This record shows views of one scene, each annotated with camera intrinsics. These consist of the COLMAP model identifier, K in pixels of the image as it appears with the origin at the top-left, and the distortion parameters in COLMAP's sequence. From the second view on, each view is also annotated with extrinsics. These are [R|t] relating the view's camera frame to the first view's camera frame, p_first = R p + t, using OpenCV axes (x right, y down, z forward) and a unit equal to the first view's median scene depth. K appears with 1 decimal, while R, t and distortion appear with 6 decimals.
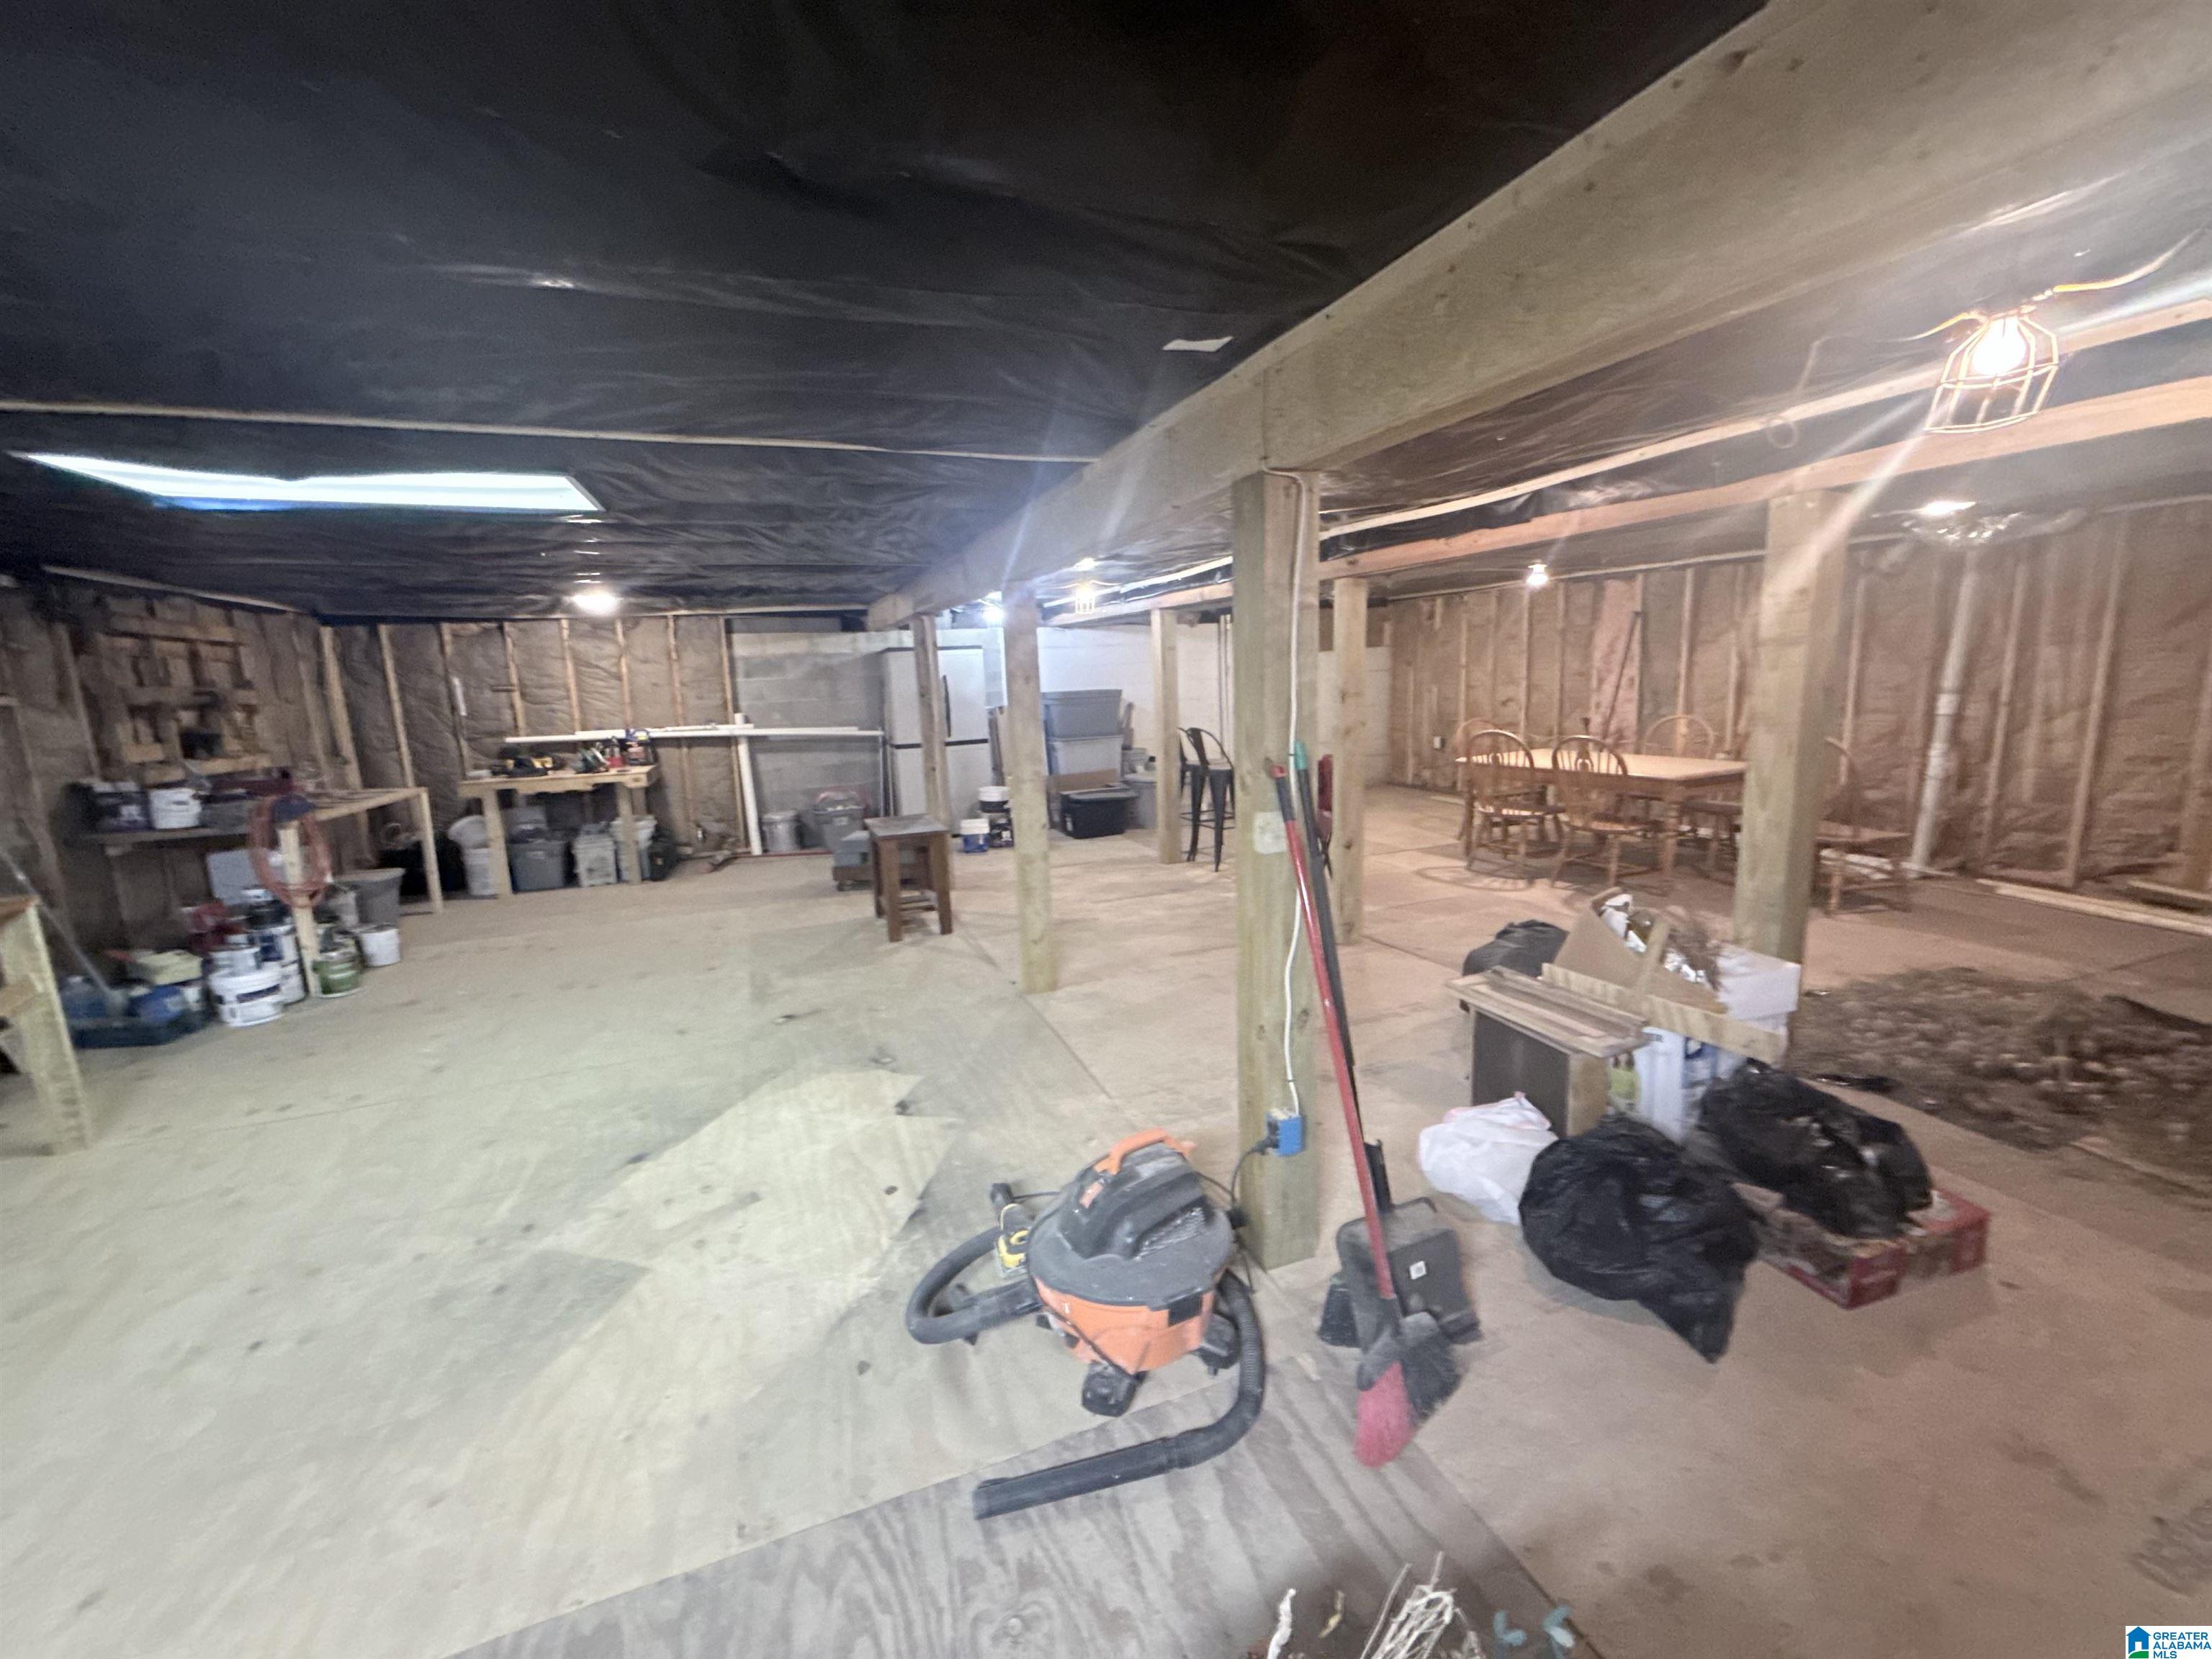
lens RADIAL K [[890.5, 0, 1106.0], [0, 890.5, 829.5], [0, 0, 1]] dist [-0.000455, 0.000156]
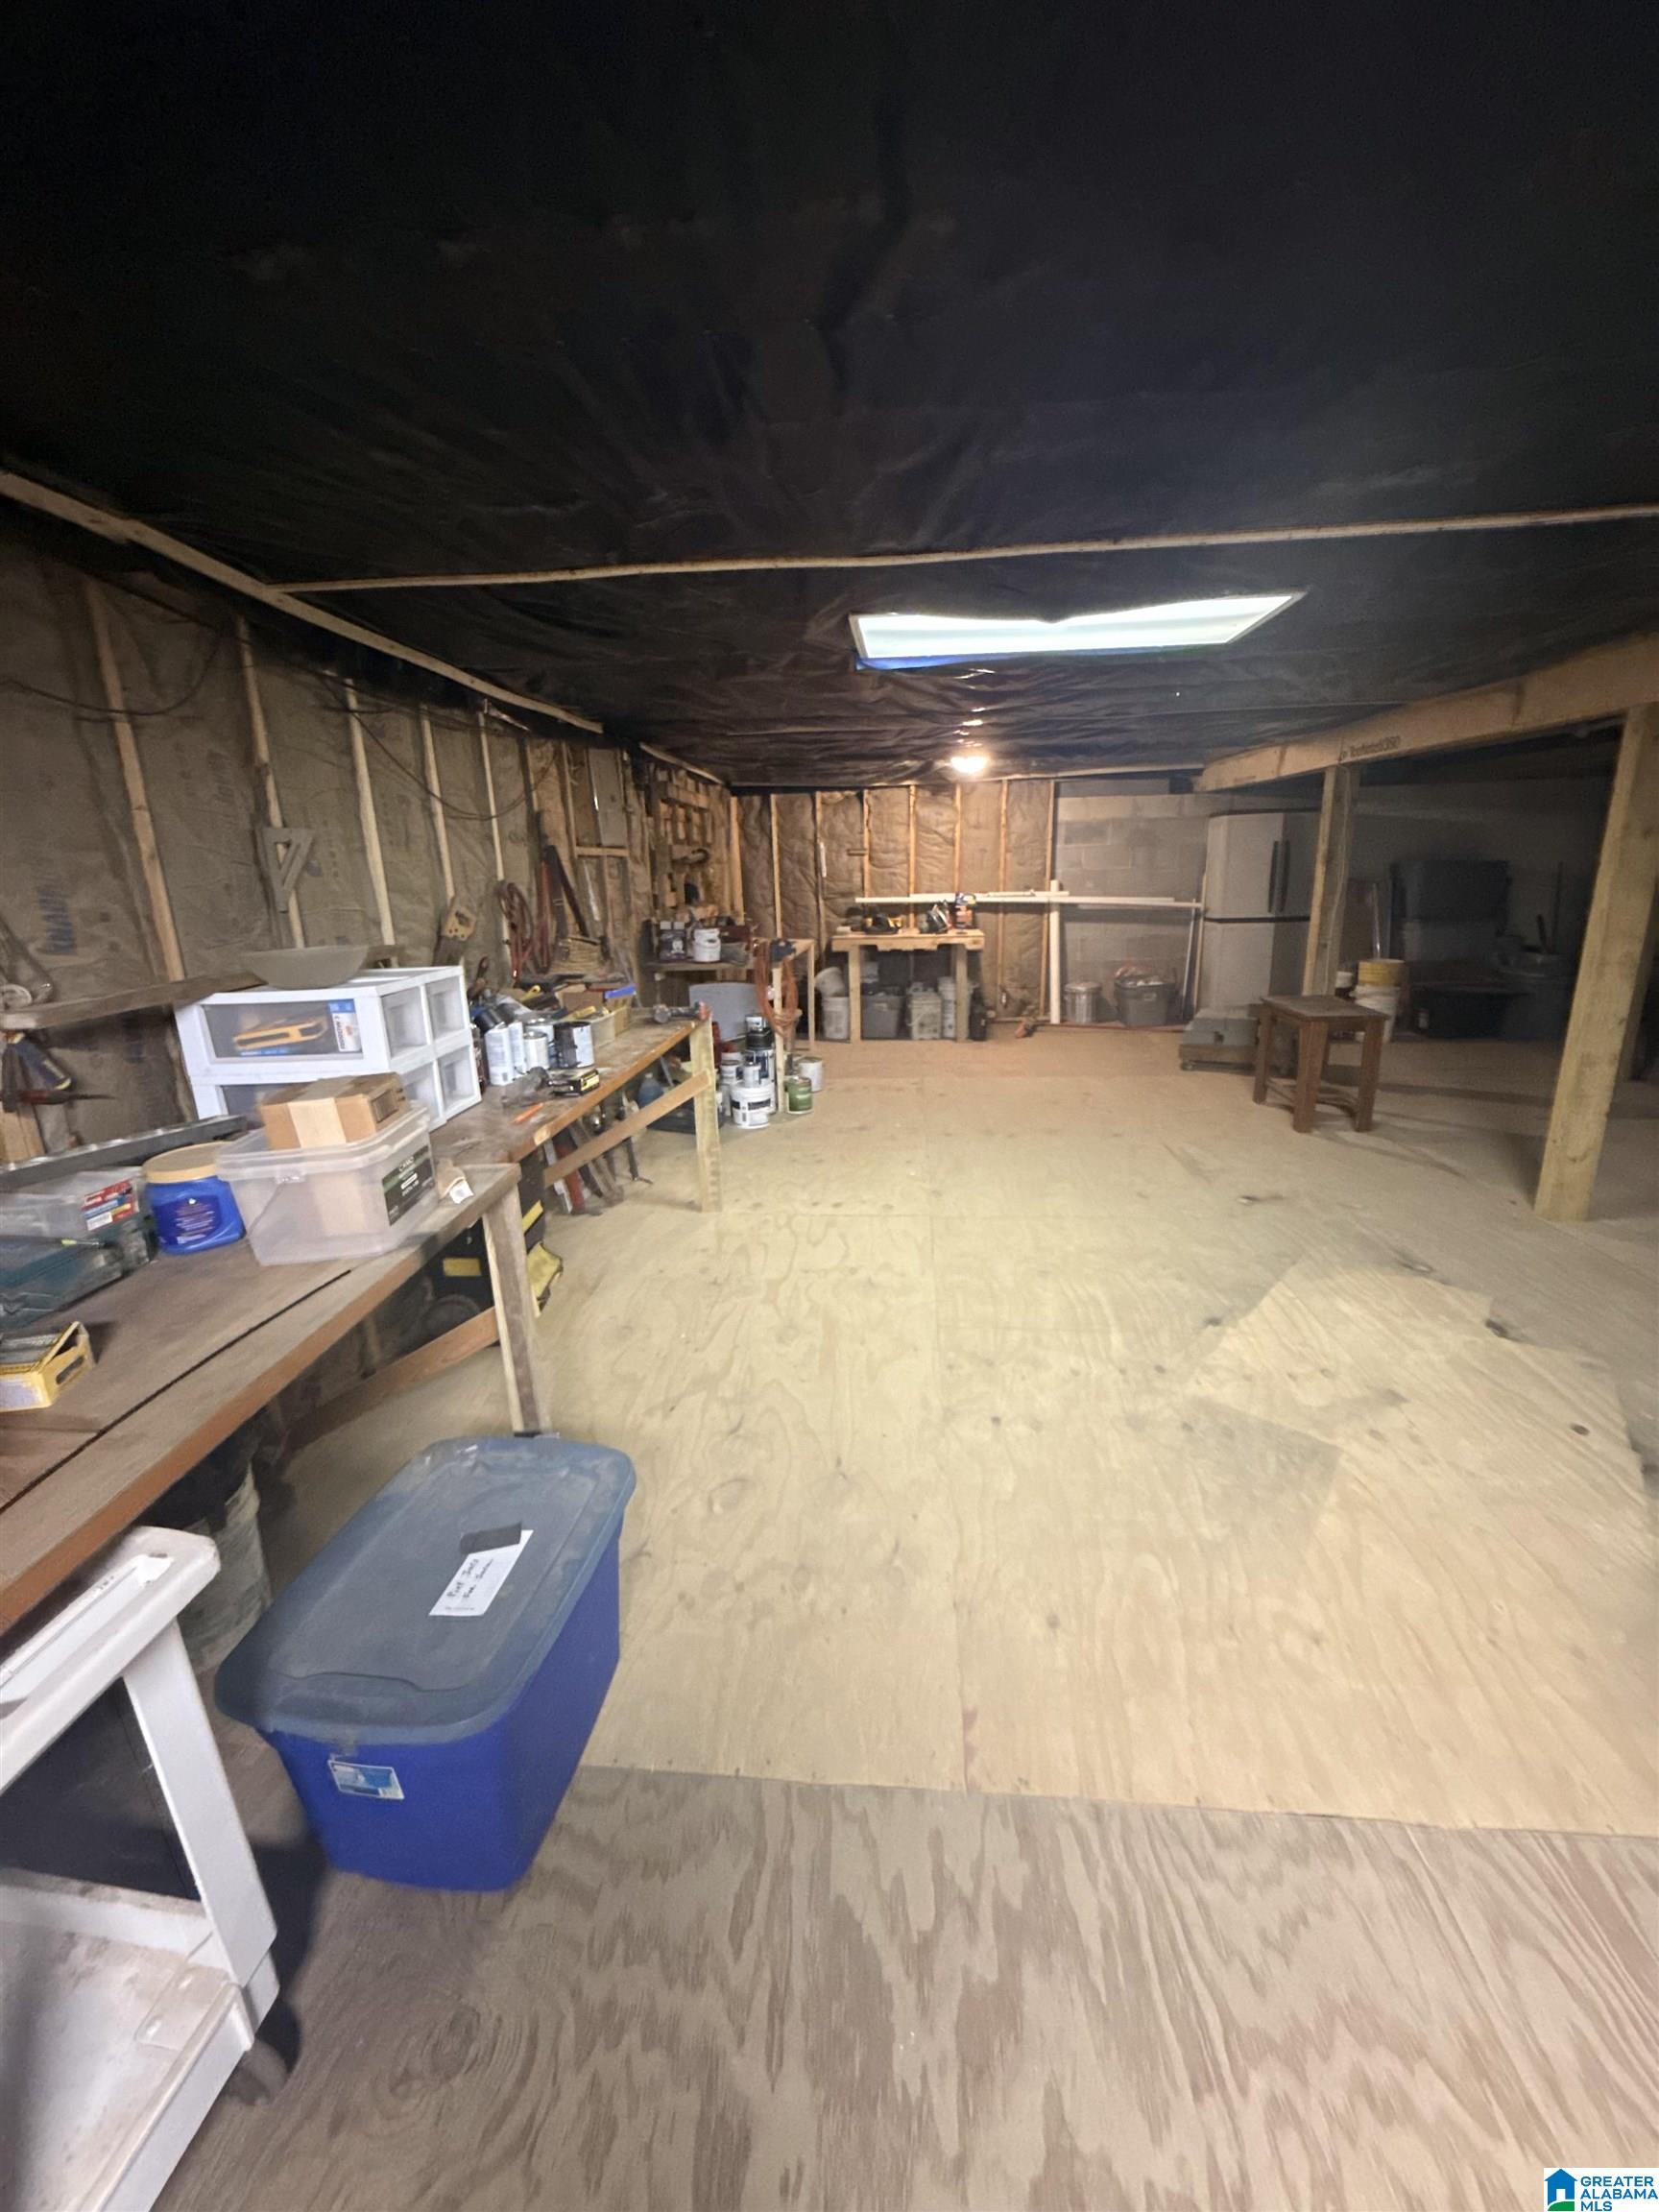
lens RADIAL K [[890.5, 0, 829.5], [0, 890.5, 1106.0], [0, 0, 1]] dist [-0.000455, 0.000156]
pose [[0.896622, 0.126580, -0.424318, -0.205896], [-0.080550, 0.988907, 0.124796, 0.016876], [0.435408, -0.077716, 0.896872, -0.023336]]
